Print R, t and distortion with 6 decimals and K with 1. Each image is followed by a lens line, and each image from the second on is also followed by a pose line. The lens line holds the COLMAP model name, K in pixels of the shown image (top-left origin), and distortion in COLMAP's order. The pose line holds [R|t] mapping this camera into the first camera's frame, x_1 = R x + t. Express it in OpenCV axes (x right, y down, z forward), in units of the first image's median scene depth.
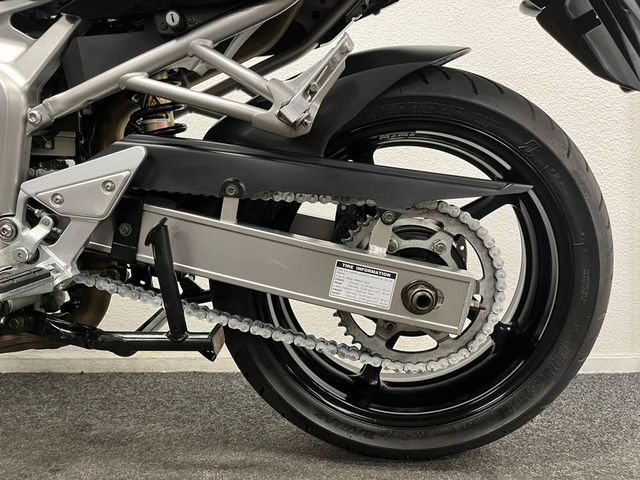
lens RADIAL K [[456.3, 0, 320.0], [0, 456.3, 240.0], [0, 0, 1]] dist [0.028249, -0.004003]
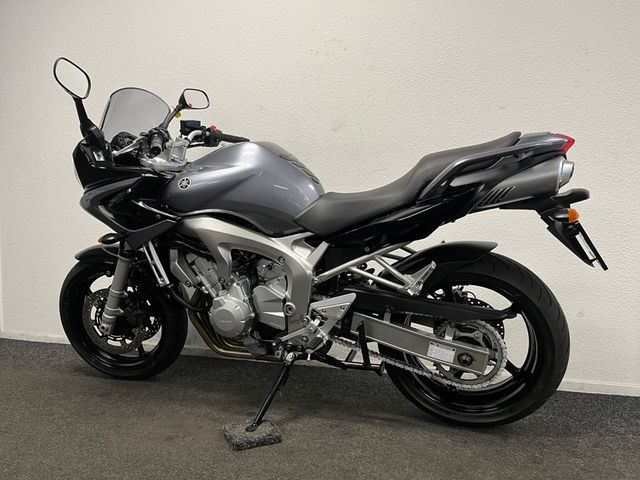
lens RADIAL K [[456.3, 0, 320.0], [0, 456.3, 240.0], [0, 0, 1]] dist [0.028249, -0.004003]
pose [[0.957000, 0.007946, -0.289980, 0.171226], [0.002943, 0.999307, 0.037096, -0.578487], [0.290074, -0.036354, 0.956314, -1.481410]]
